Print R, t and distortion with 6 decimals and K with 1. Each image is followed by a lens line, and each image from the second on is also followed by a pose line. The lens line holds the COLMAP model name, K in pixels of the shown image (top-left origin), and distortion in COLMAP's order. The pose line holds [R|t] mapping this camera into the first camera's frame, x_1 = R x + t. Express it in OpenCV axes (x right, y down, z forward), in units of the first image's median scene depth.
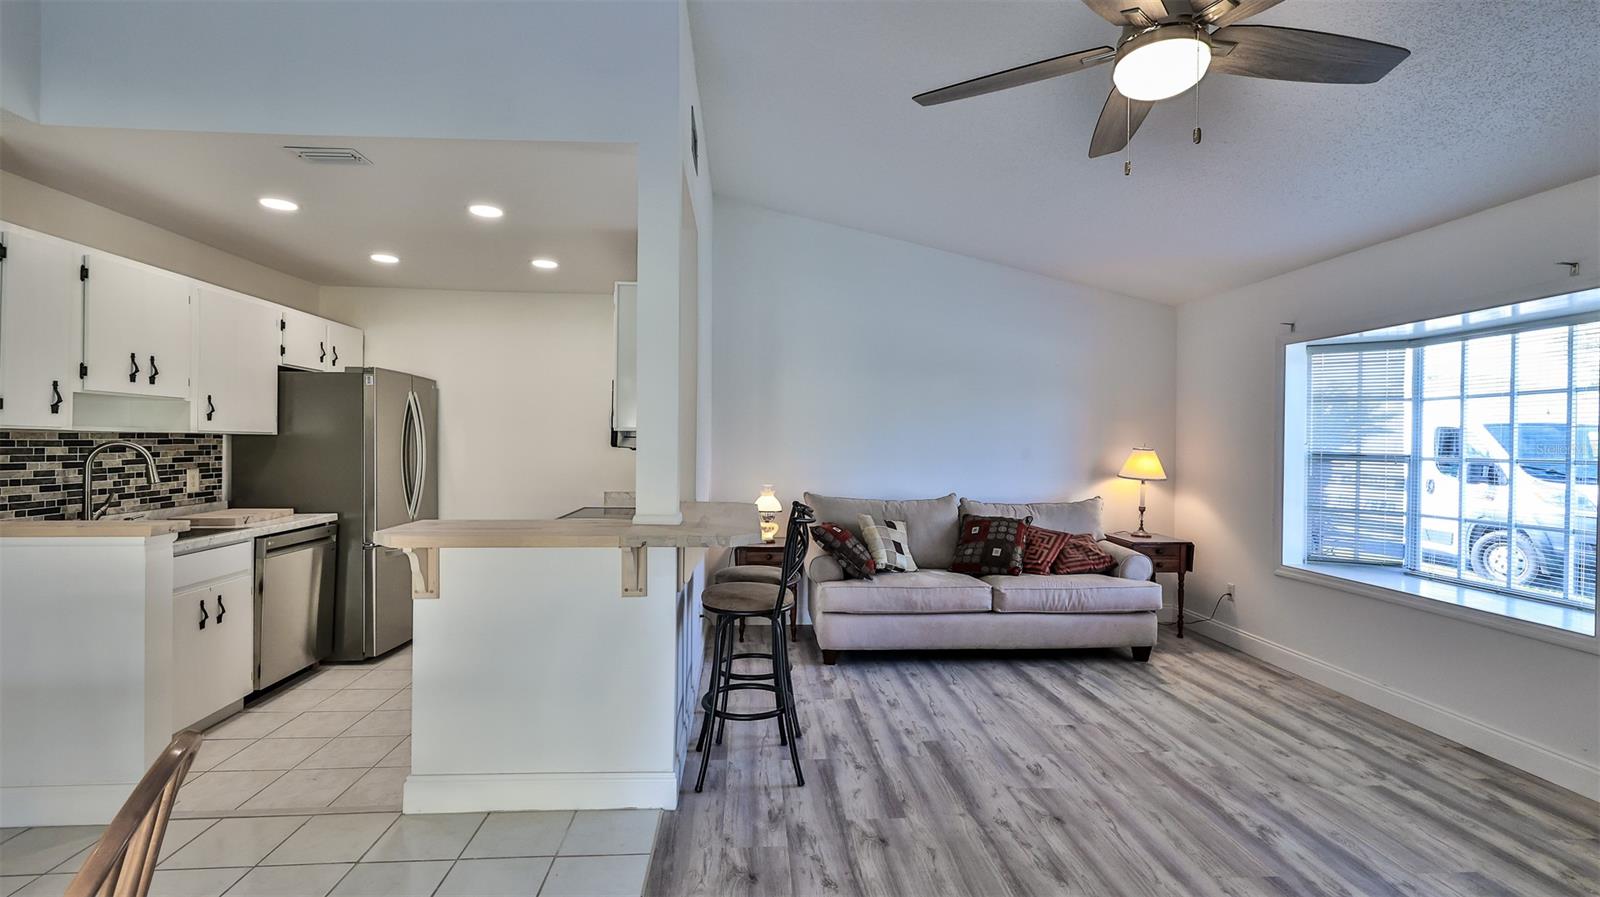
lens RADIAL K [[708.7, 0, 796.5], [0, 708.7, 449.4], [0, 0, 1]] dist [0.001422, -0.000431]
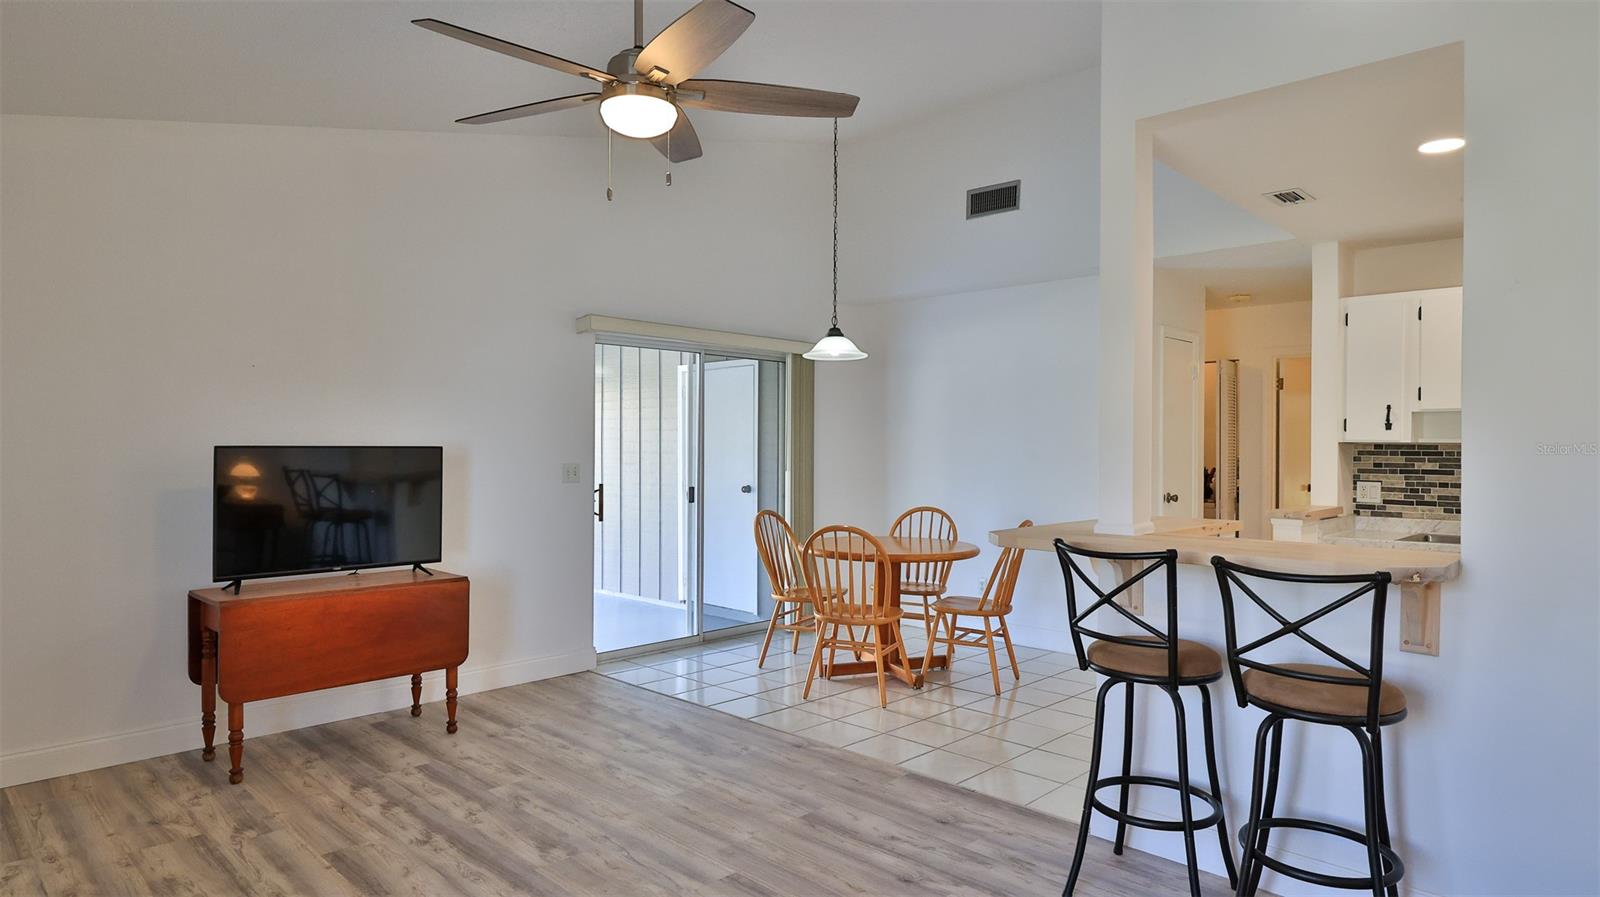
lens RADIAL K [[924.2, 0, 798.4], [0, 924.2, 438.1], [0, 0, 1]] dist [0.003323, 0.000065]
pose [[-0.748725, -0.019033, -0.662607, 0.627194], [-0.017603, 0.999806, -0.008827, -0.001425], [0.662647, 0.005055, -0.748915, 1.100094]]
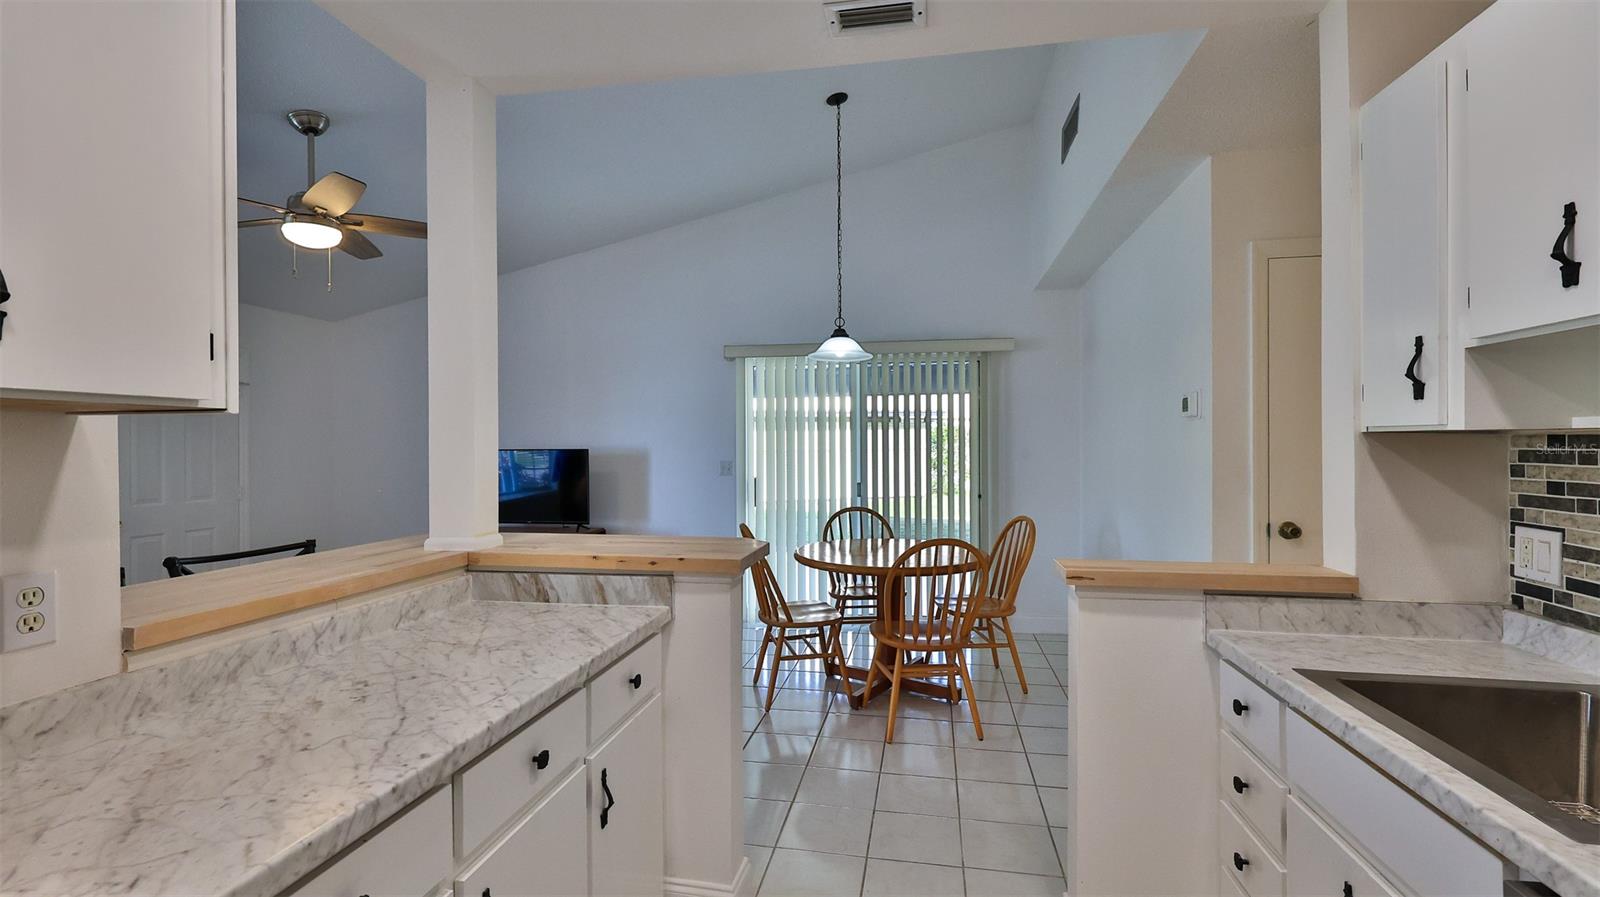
lens RADIAL K [[708.7, 0, 801.2], [0, 708.7, 449.5], [0, 0, 1]] dist [0.001422, -0.000431]
pose [[-0.967471, -0.006179, 0.252908, -0.521868], [-0.002224, 0.999871, 0.015923, -0.015099], [-0.252974, 0.014843, -0.967359, 1.142597]]
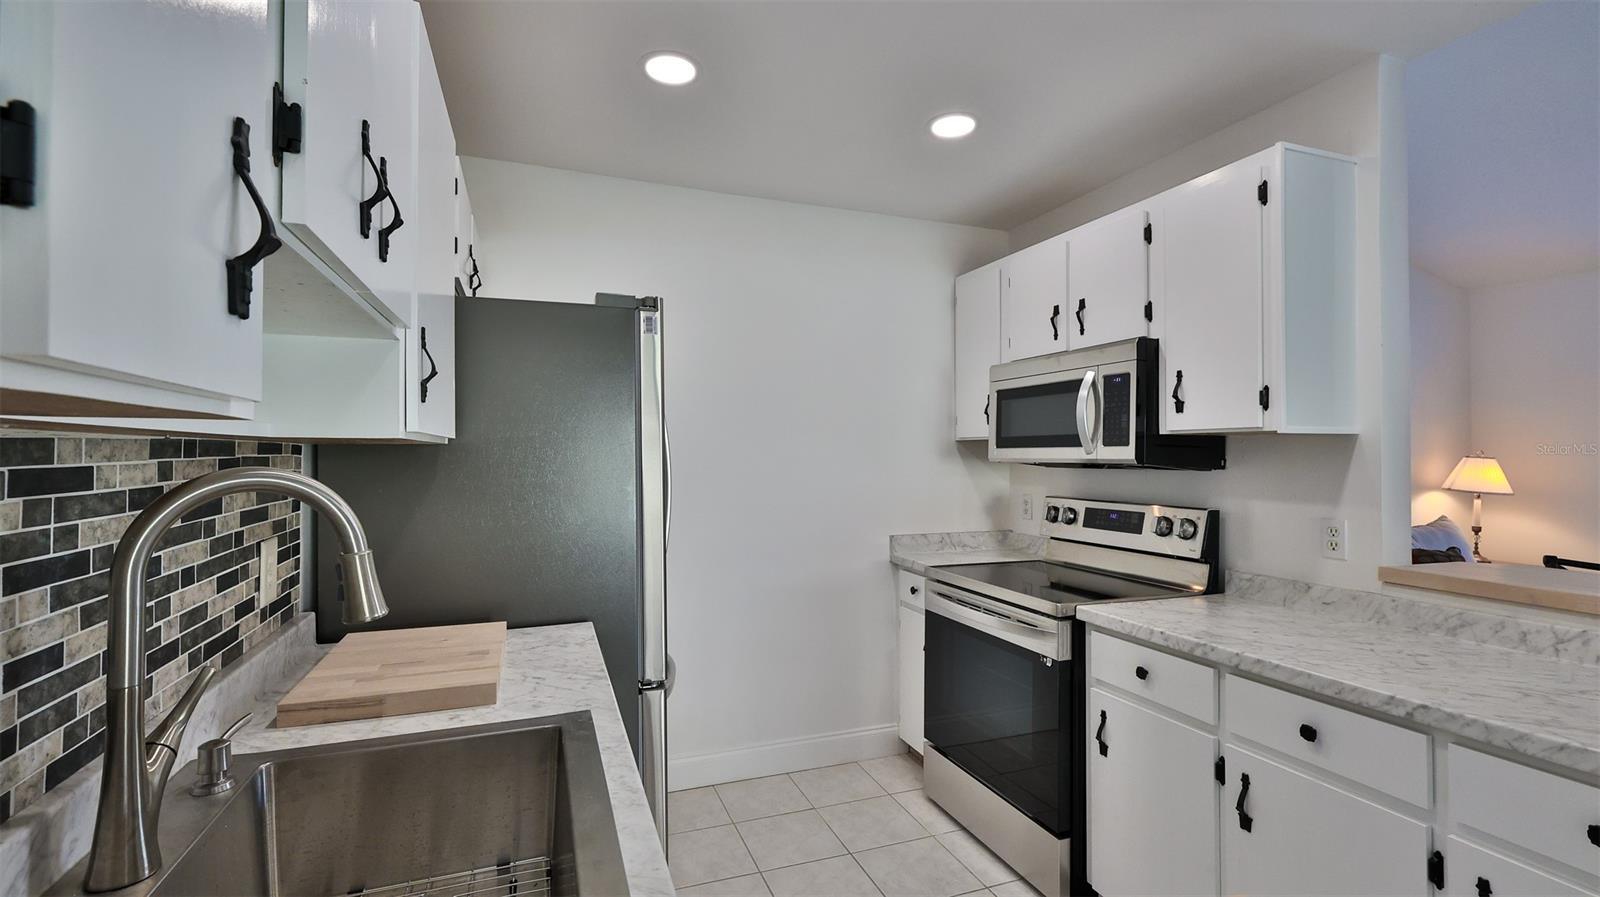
lens RADIAL K [[708.7, 0, 797.9], [0, 708.7, 453.0], [0, 0, 1]] dist [0.001422, -0.000431]
pose [[0.959602, -0.008480, 0.281233, -0.683372], [0.010241, 0.999936, -0.004791, -0.012157], [-0.281175, 0.007478, 0.959627, 0.567728]]
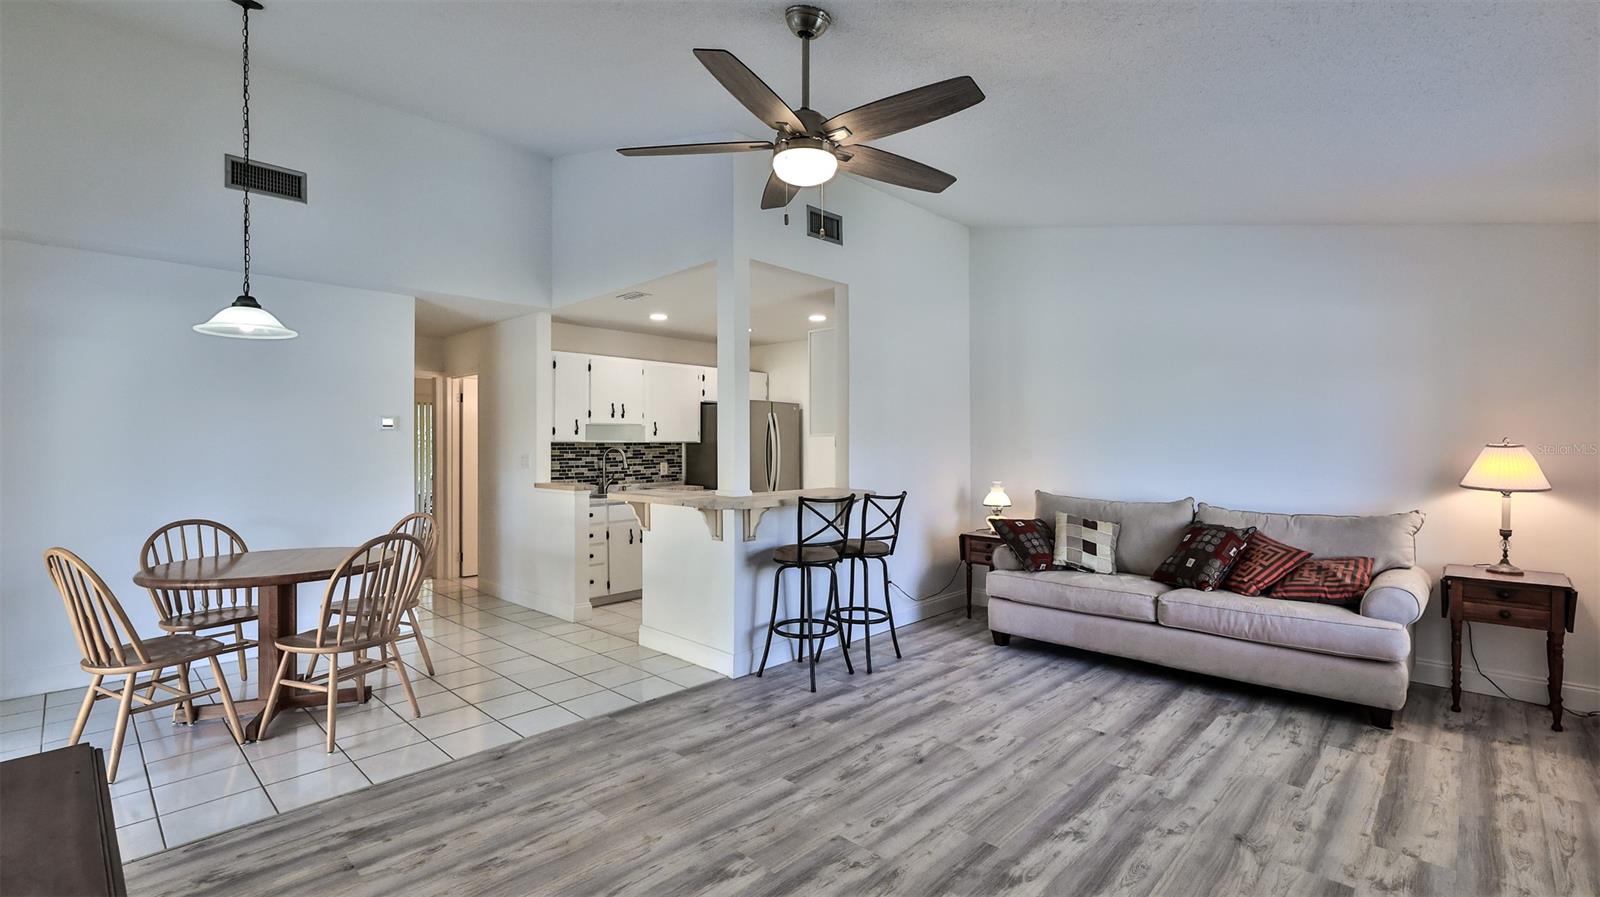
lens RADIAL K [[708.7, 0, 795.4], [0, 708.7, 449.4], [0, 0, 1]] dist [0.001422, -0.000431]
pose [[0.666074, -0.006636, -0.745856, 0.723173], [0.002971, 0.999976, -0.006244, 0.007212], [0.745880, 0.001943, 0.666077, 0.038267]]
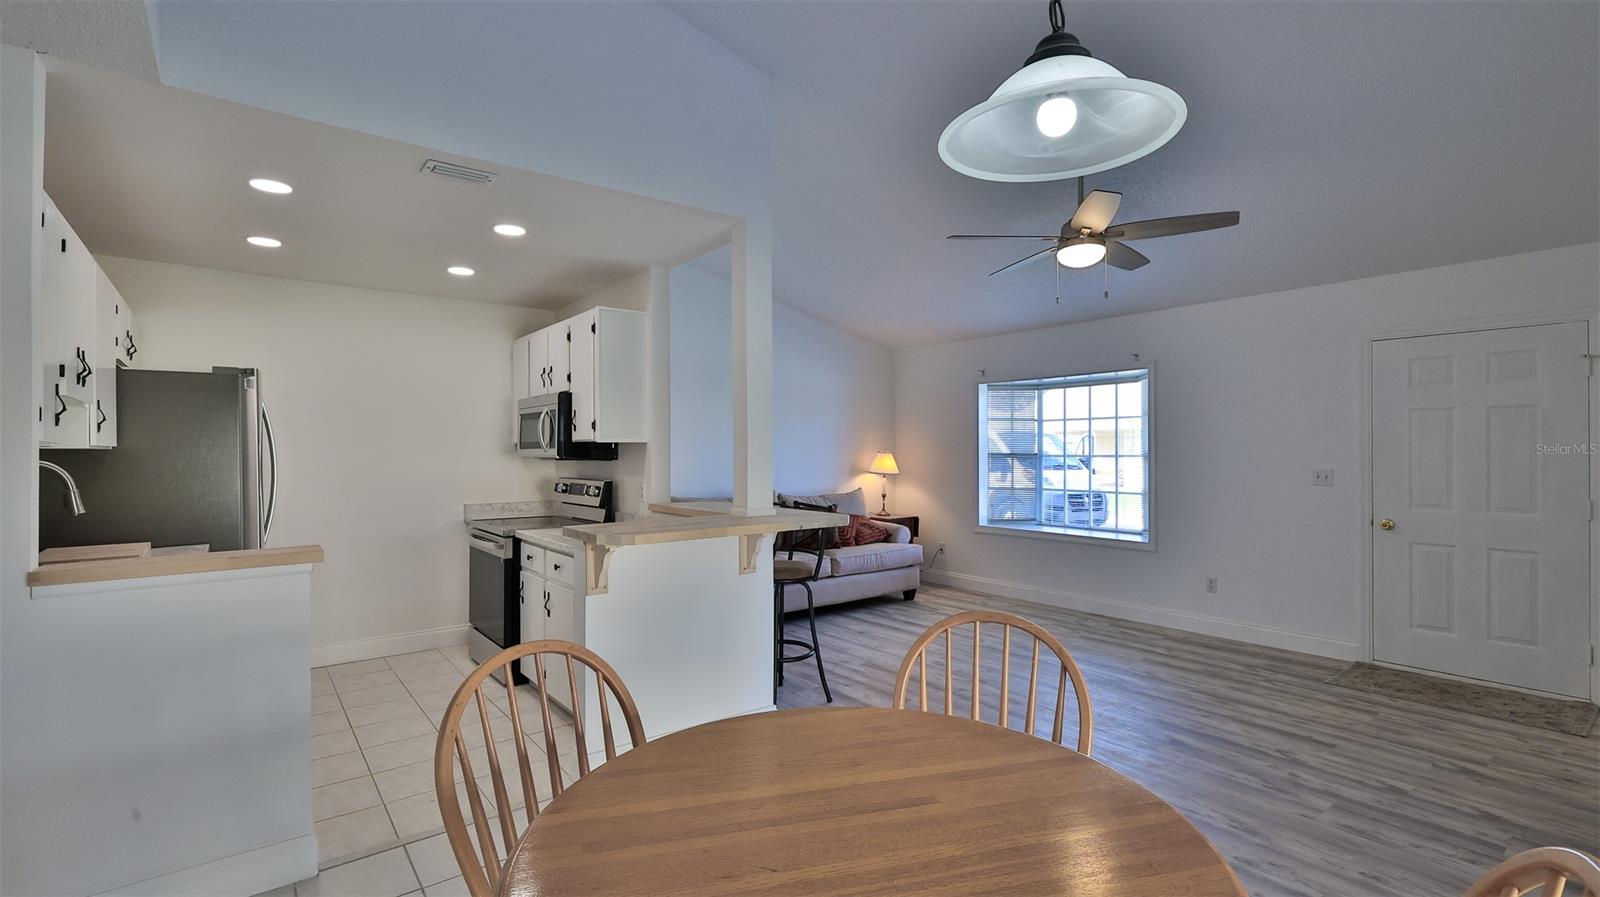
lens RADIAL K [[708.7, 0, 799.2], [0, 708.7, 449.5], [0, 0, 1]] dist [0.001422, -0.000431]
pose [[0.825816, -0.011607, 0.563821, -0.574605], [0.015531, 0.999877, -0.002164, -0.007462], [-0.563726, 0.010544, 0.825894, -0.070806]]
